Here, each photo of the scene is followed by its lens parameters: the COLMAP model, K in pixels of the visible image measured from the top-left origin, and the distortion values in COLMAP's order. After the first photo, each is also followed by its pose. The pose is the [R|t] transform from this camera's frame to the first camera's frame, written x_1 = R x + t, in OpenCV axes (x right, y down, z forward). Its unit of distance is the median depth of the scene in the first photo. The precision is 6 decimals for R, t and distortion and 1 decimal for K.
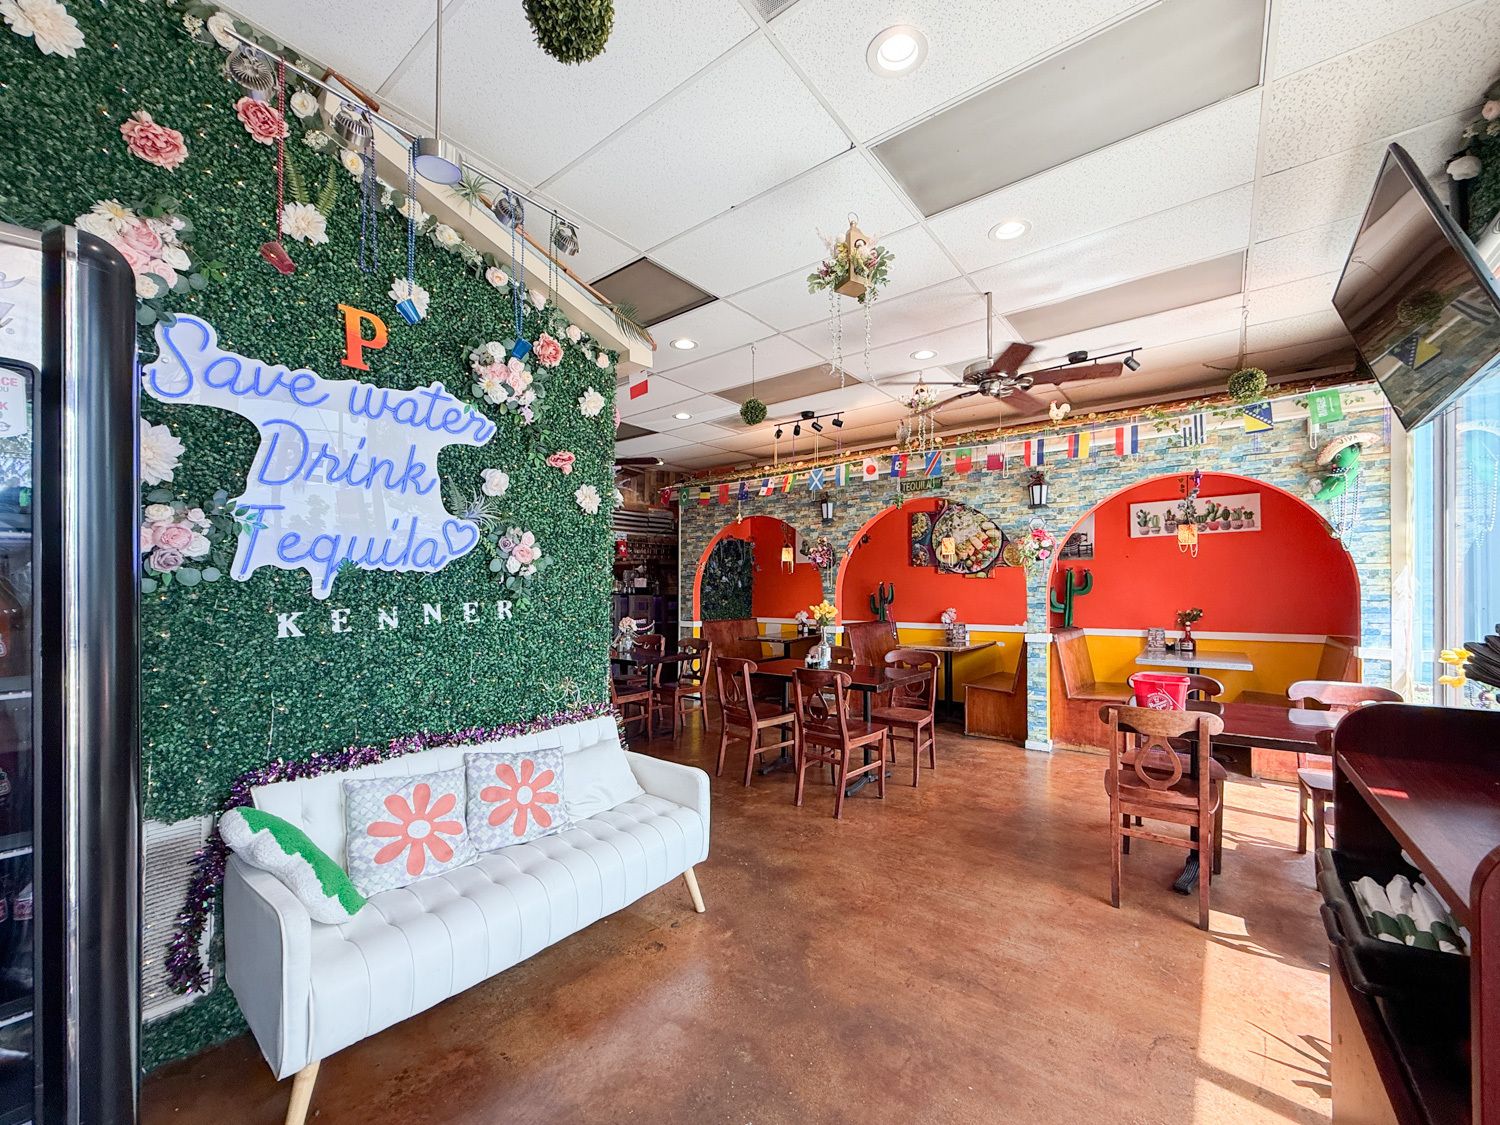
lens RADIAL K [[602.3, 0, 752.7], [0, 602.3, 568.4], [0, 0, 1]] dist [-0.000612, -0.000504]
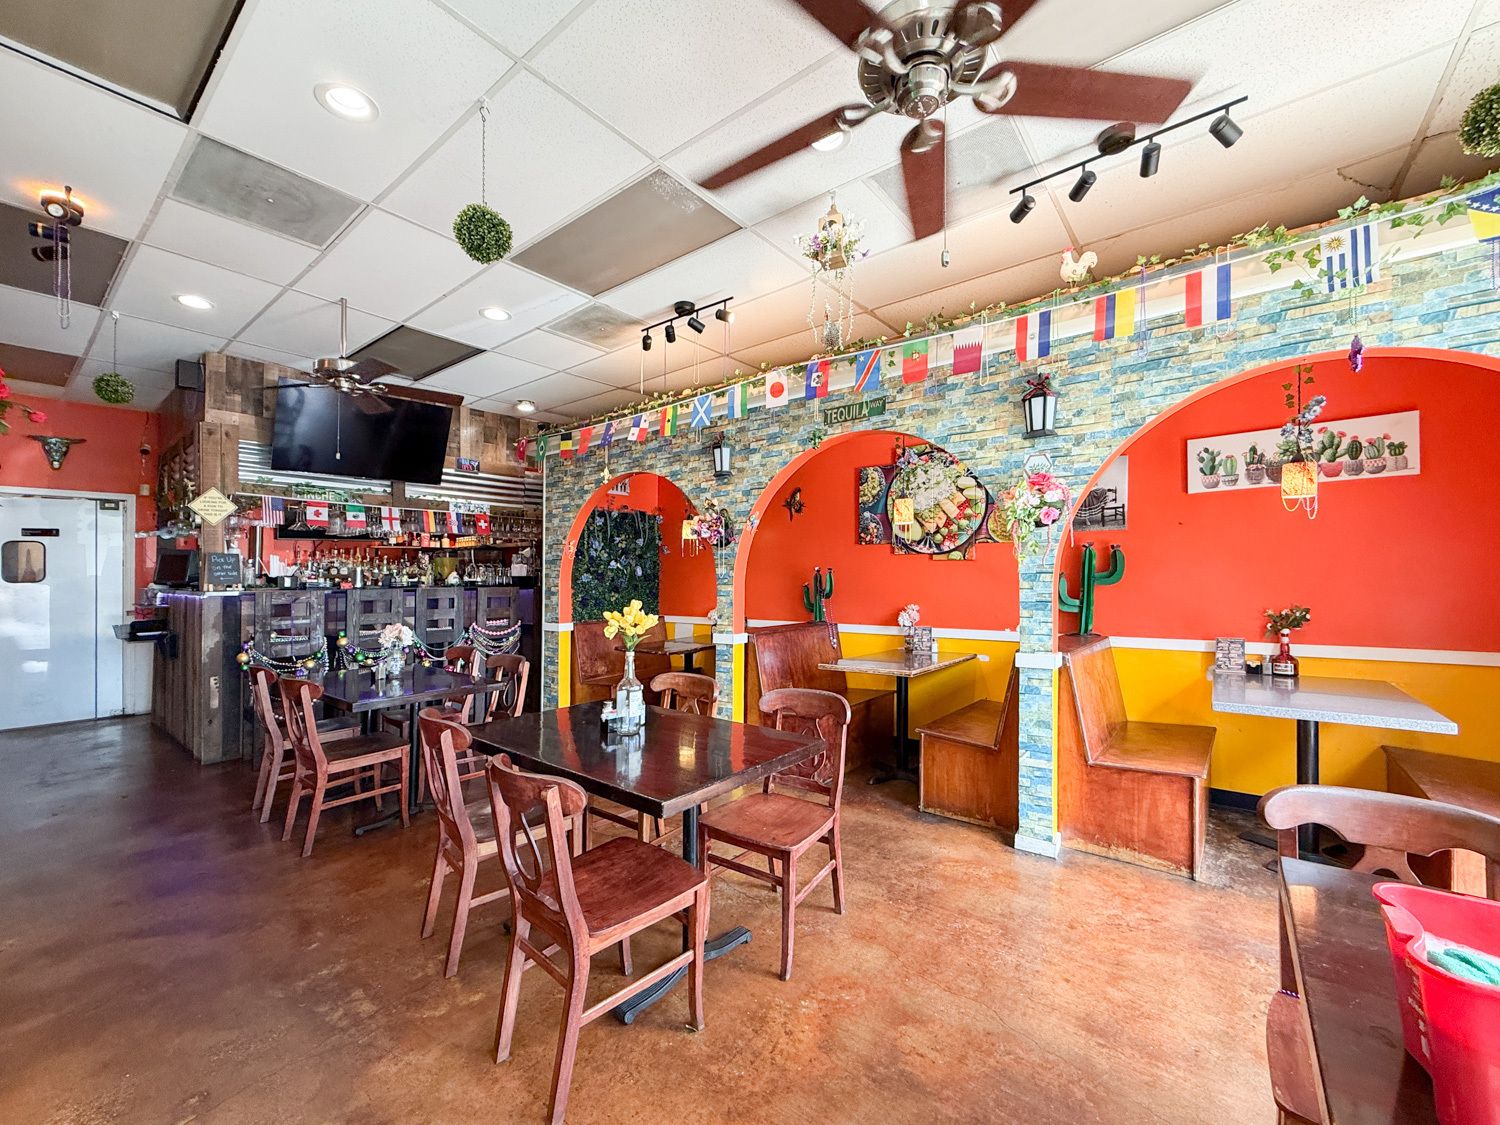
lens RADIAL K [[602.3, 0, 753.0], [0, 602.3, 572.7], [0, 0, 1]] dist [-0.000612, -0.000504]
pose [[0.999971, -0.005756, -0.004995, 0.183315], [0.005895, 0.999580, 0.028362, 0.011241], [0.004829, -0.028391, 0.999585, 0.380310]]
